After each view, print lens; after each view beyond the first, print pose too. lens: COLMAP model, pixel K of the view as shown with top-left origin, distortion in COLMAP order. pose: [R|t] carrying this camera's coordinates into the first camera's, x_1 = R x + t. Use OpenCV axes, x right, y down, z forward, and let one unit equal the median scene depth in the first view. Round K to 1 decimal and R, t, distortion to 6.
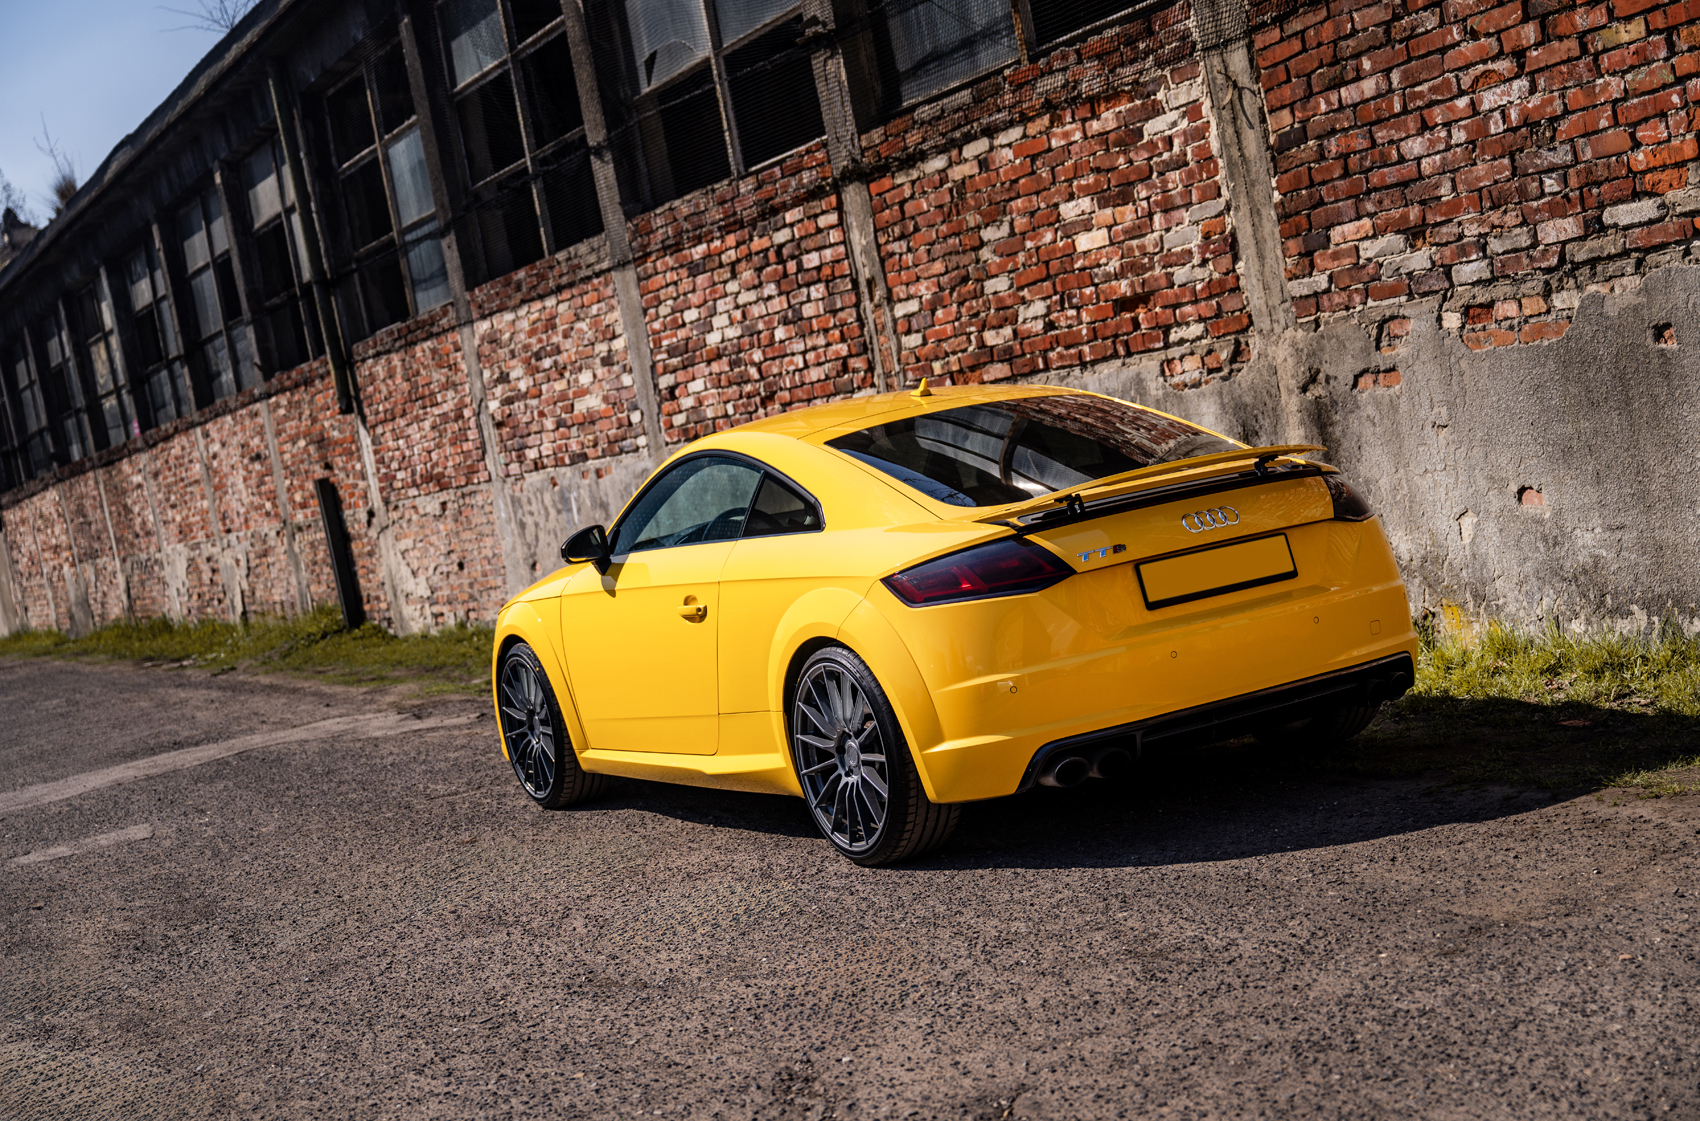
lens RADIAL K [[2257.2, 0, 856.4], [0, 2257.2, 570.7], [0, 0, 1]] dist [-0.002112, 0.000000]
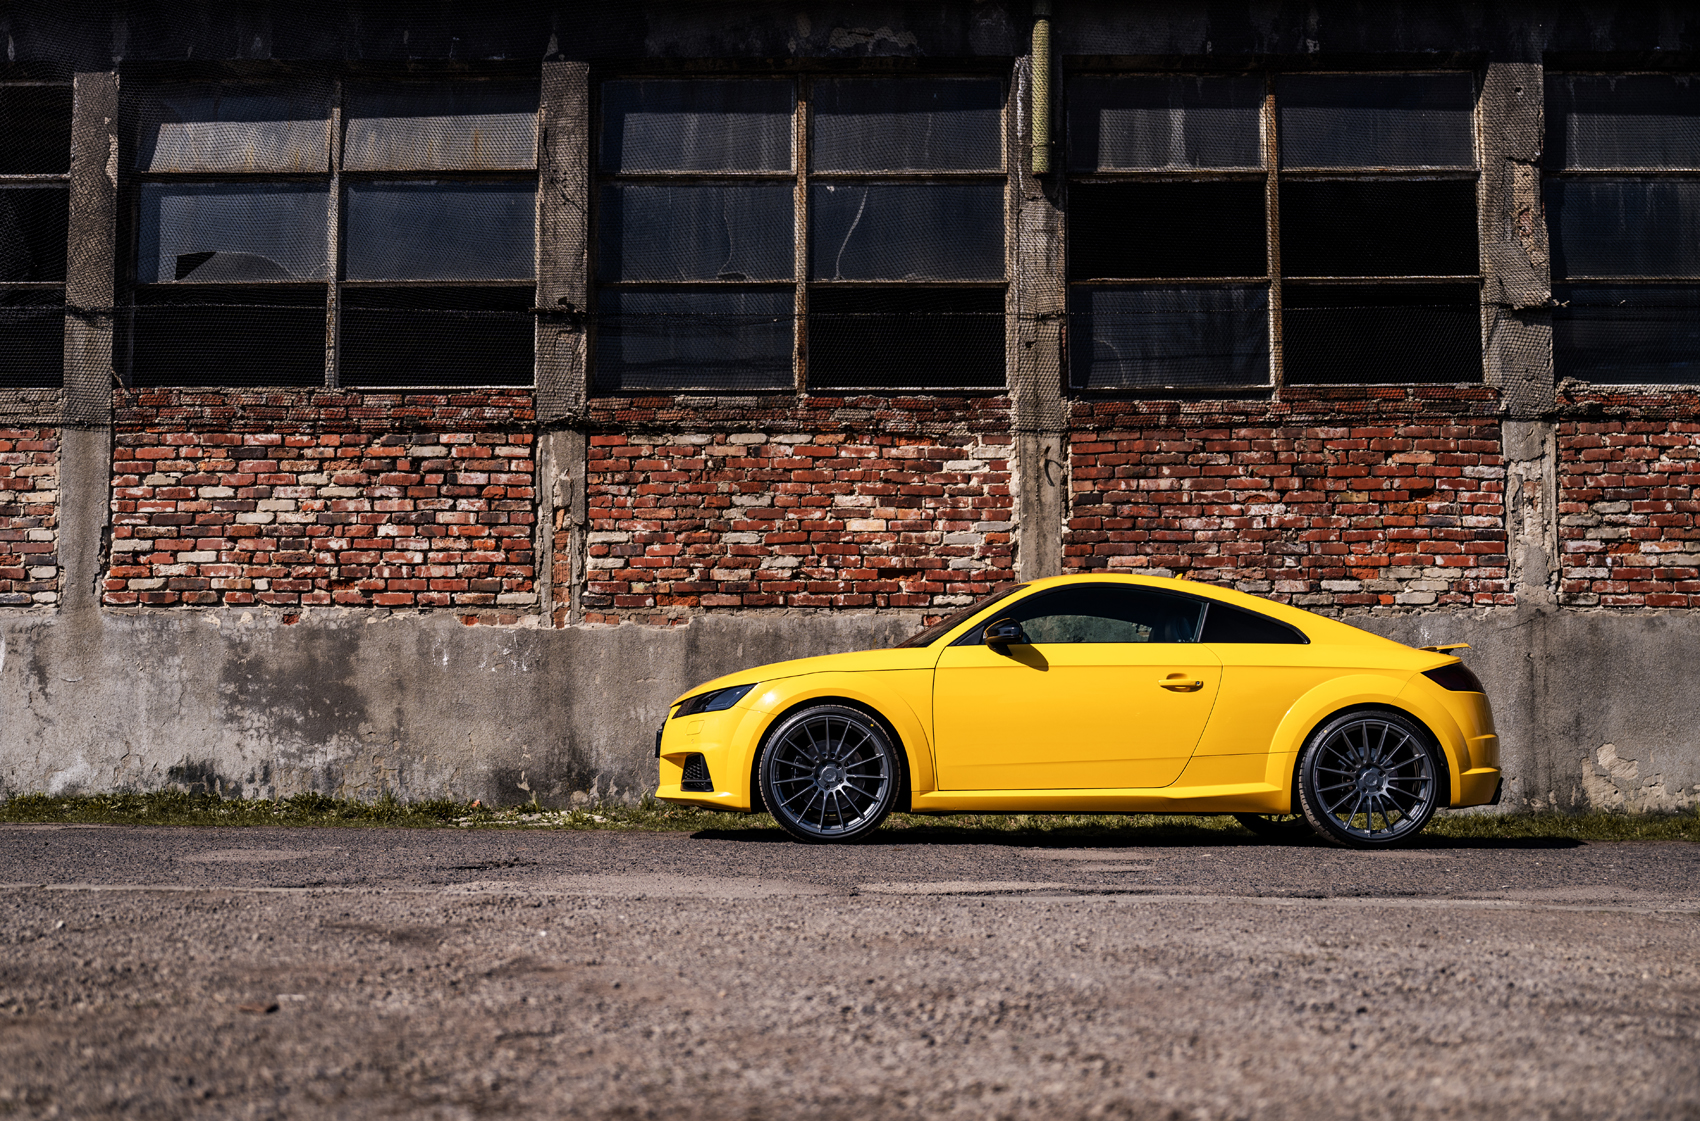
lens RADIAL K [[1771.9, 0, 796.0], [0, 1771.9, 594.3], [0, 0, 1]] dist [-0.000811, 0.000000]
pose [[0.492996, 0.253419, 0.832306, -0.853314], [-0.036610, 0.961834, -0.271172, 0.206925], [-0.869261, 0.103216, 0.483458, 0.489169]]
